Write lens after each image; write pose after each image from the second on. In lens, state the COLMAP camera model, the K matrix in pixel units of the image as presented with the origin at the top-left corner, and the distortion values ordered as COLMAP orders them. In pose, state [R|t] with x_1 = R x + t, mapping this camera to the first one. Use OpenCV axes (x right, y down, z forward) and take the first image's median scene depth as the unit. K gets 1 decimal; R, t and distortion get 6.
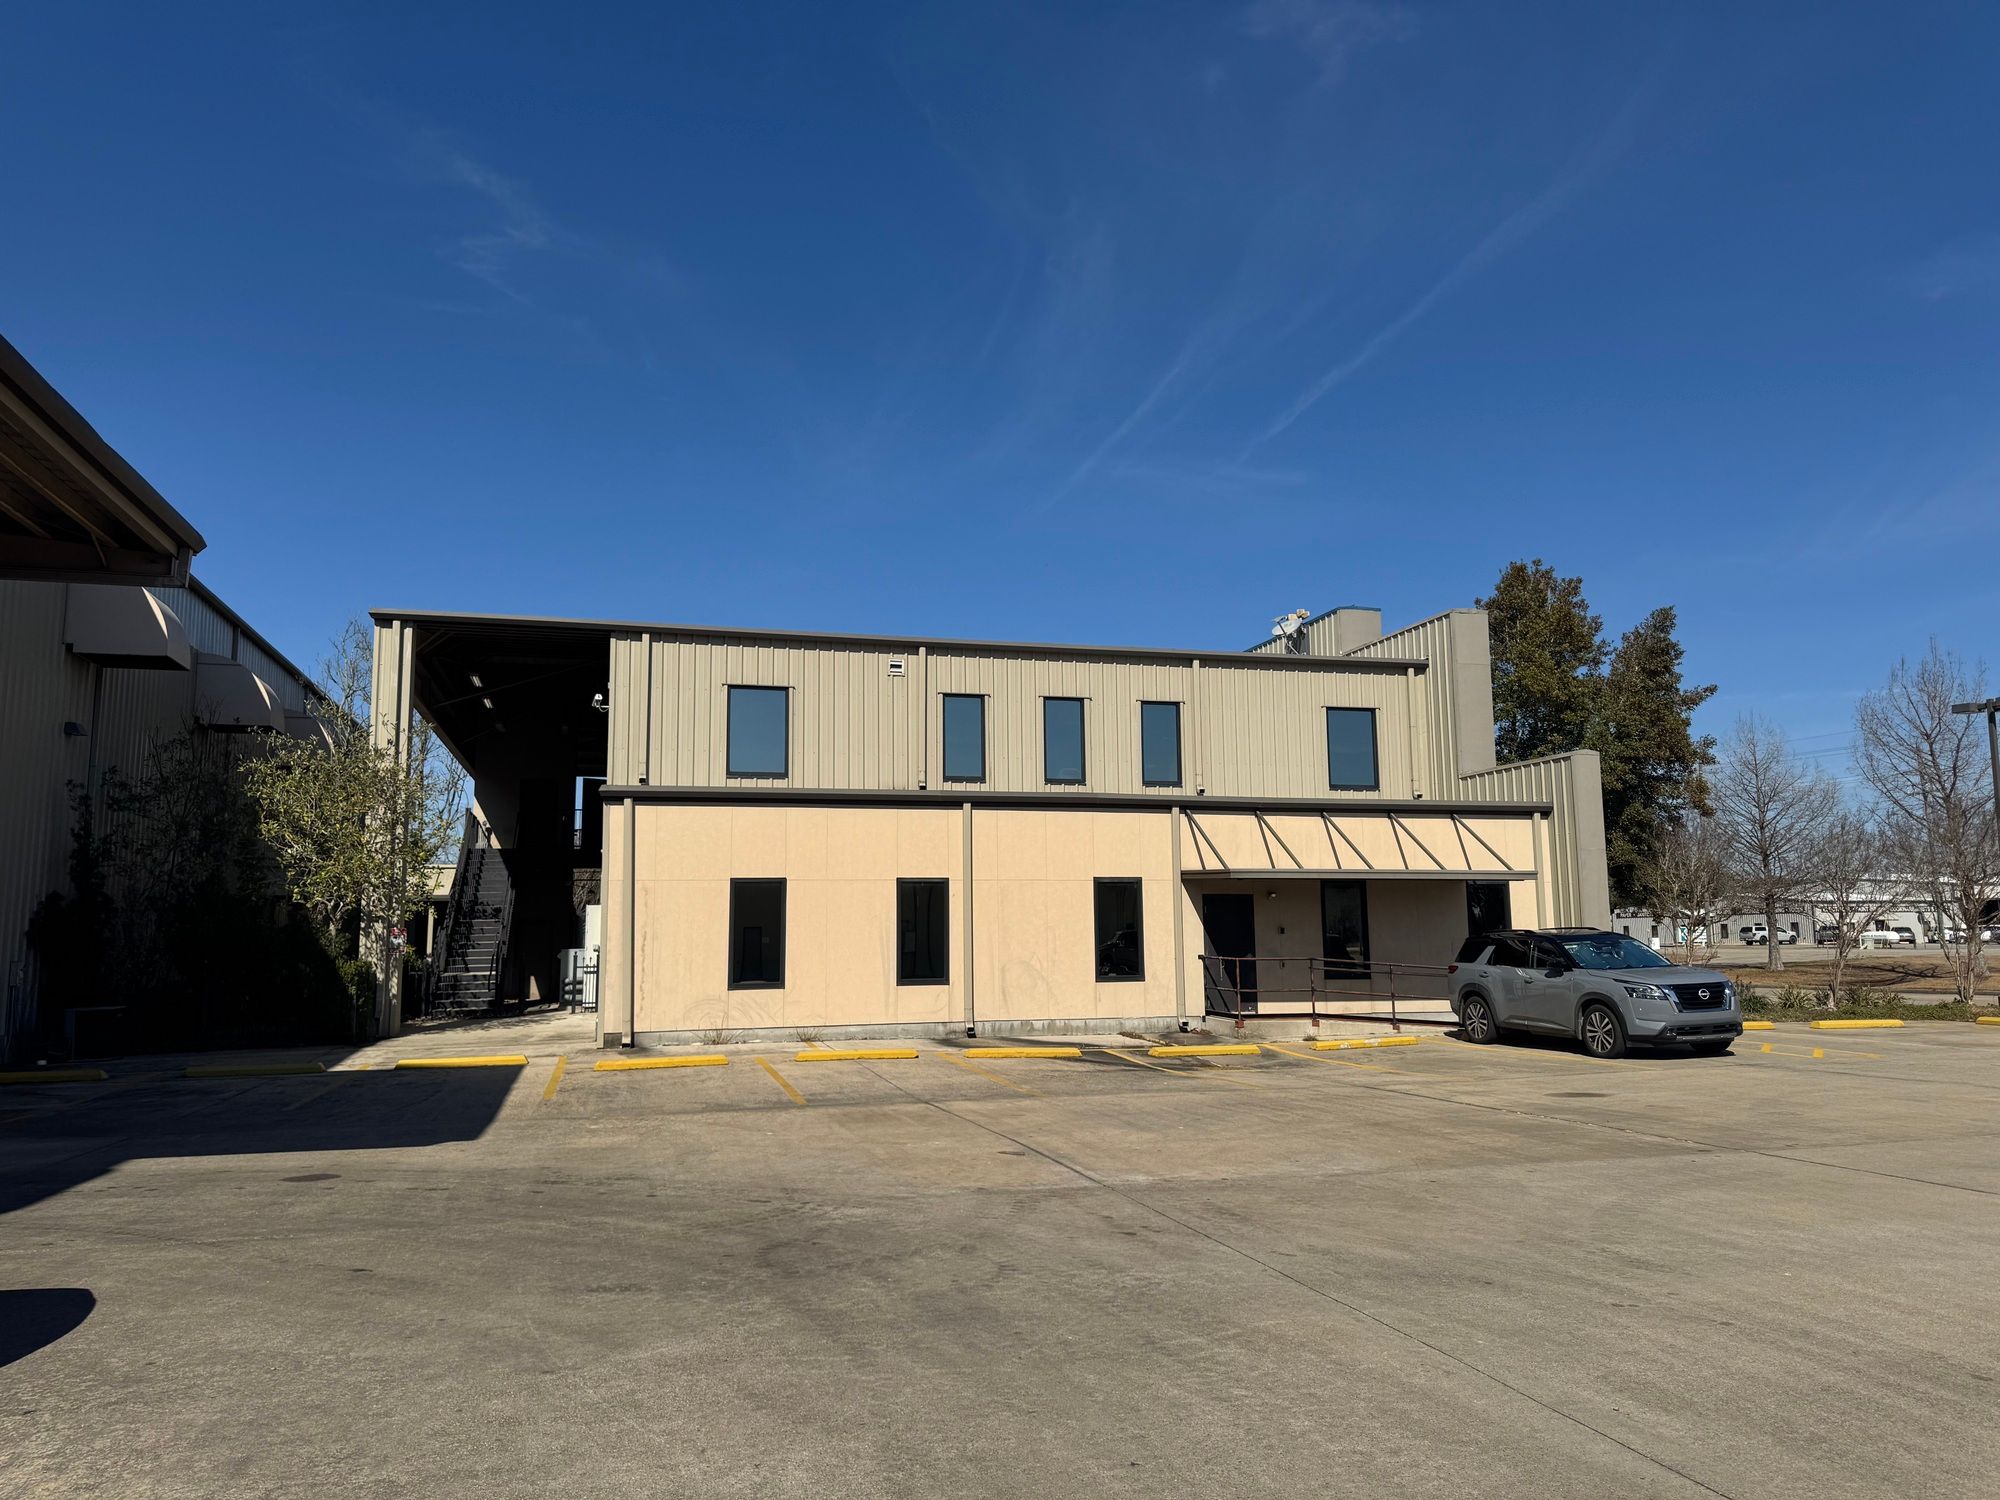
lens RADIAL K [[1412.9, 0, 995.6], [0, 1412.9, 750.3], [0, 0, 1]] dist [0.067076, 0.004697]
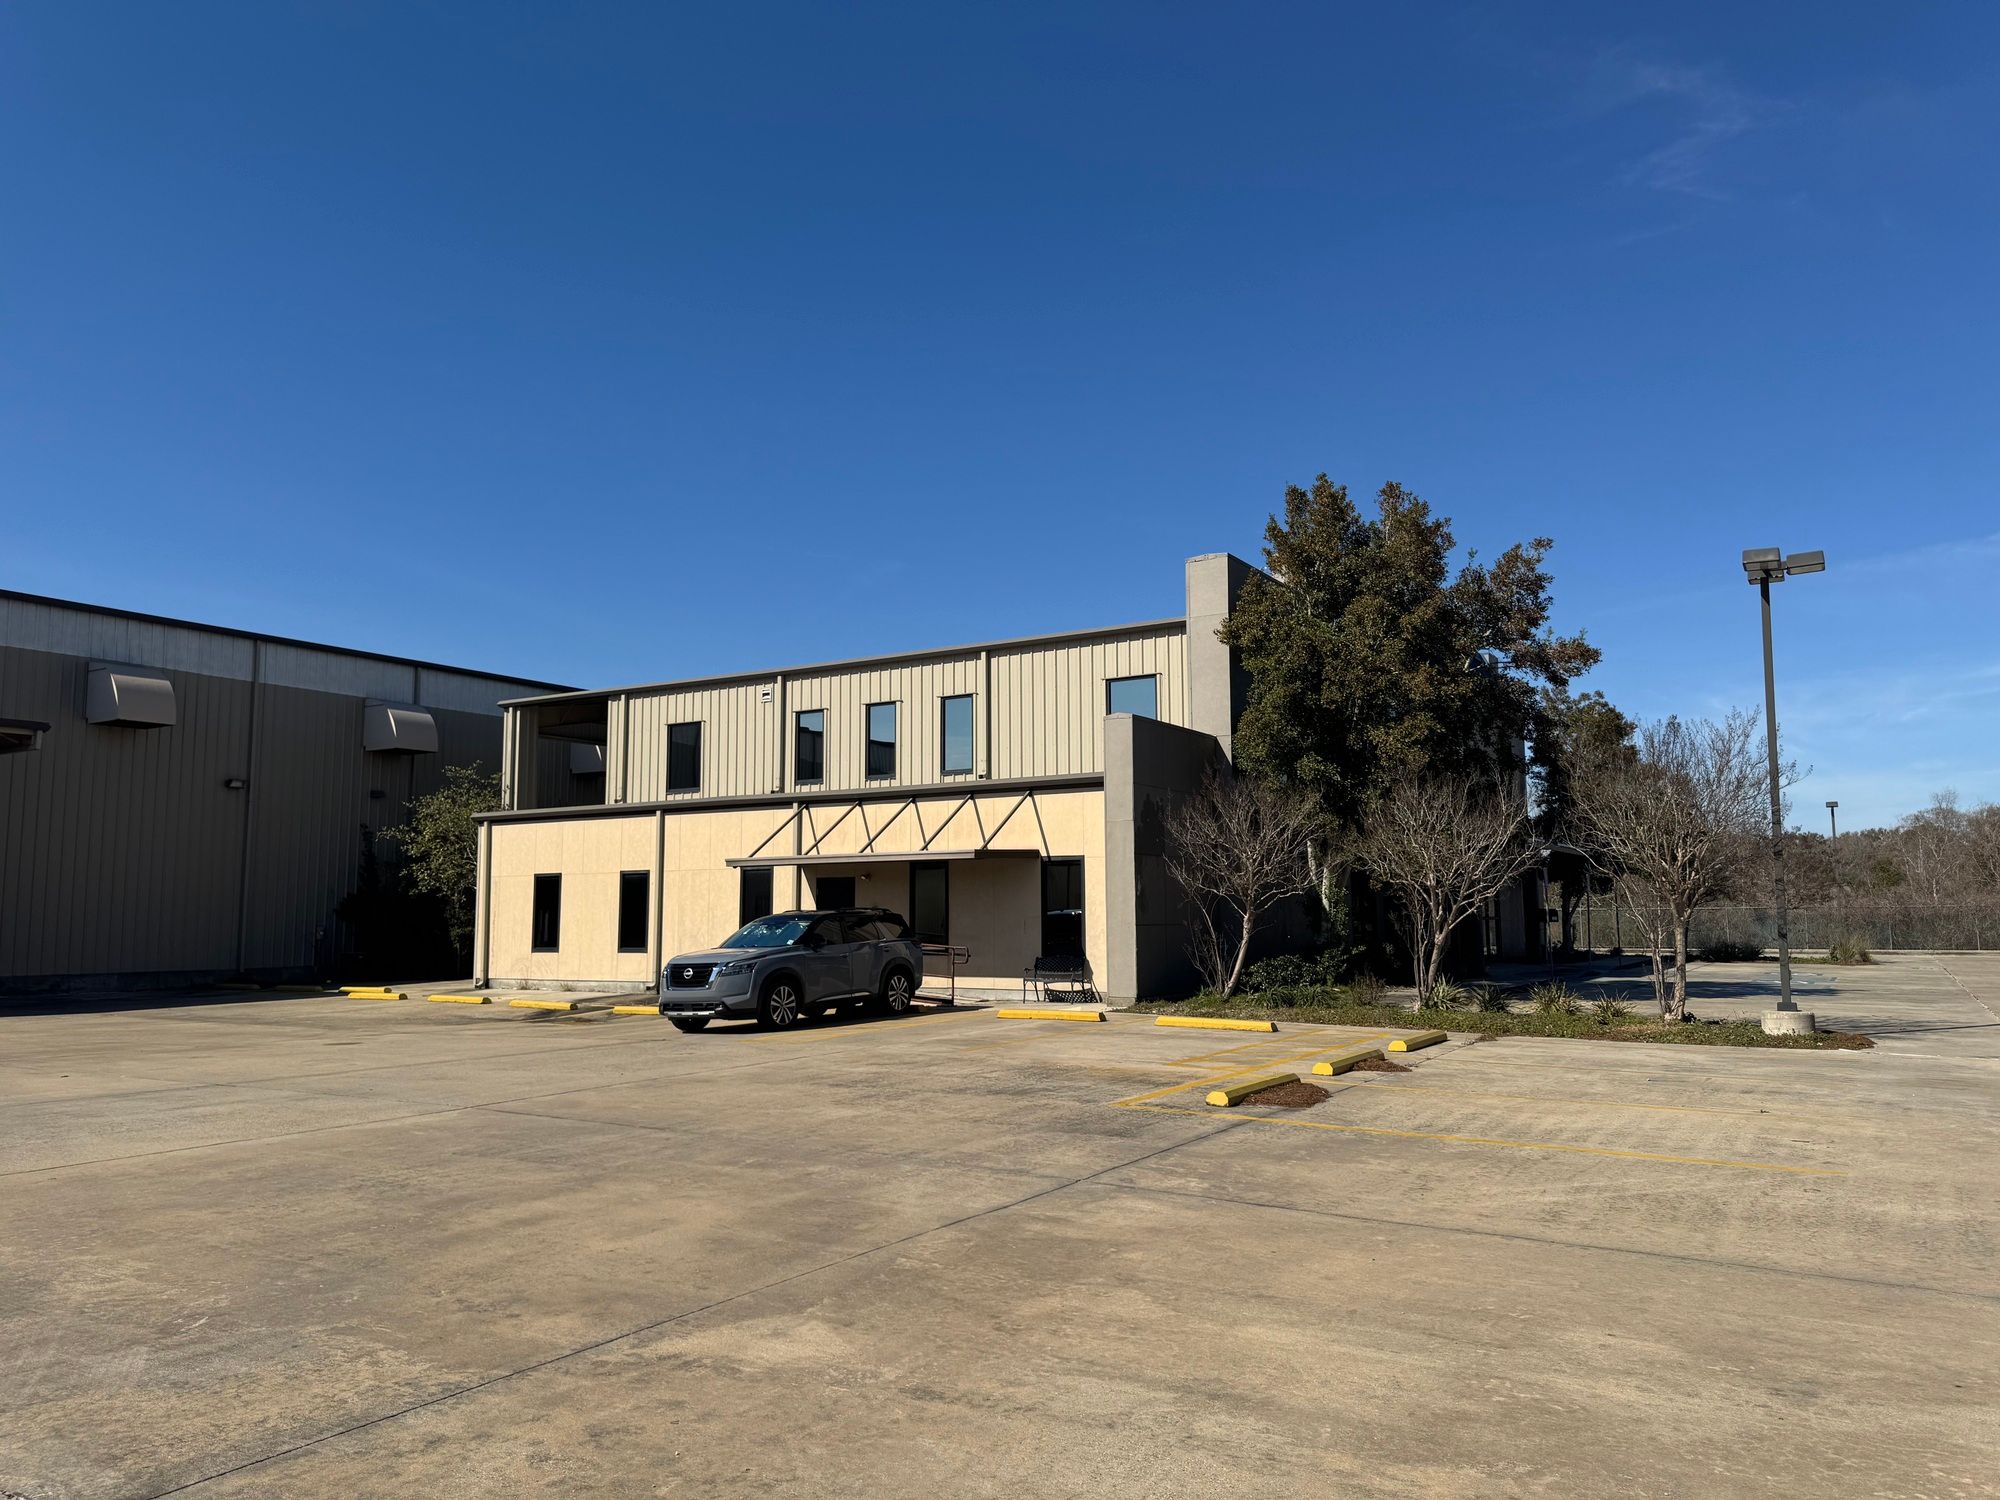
lens RADIAL K [[1412.9, 0, 991.6], [0, 1412.9, 763.2], [0, 0, 1]] dist [0.067076, 0.004697]
pose [[0.685359, -0.072397, -0.724598, 0.990476], [0.100788, 0.994900, -0.004074, 0.026238], [0.721197, -0.070238, 0.689160, 0.296548]]
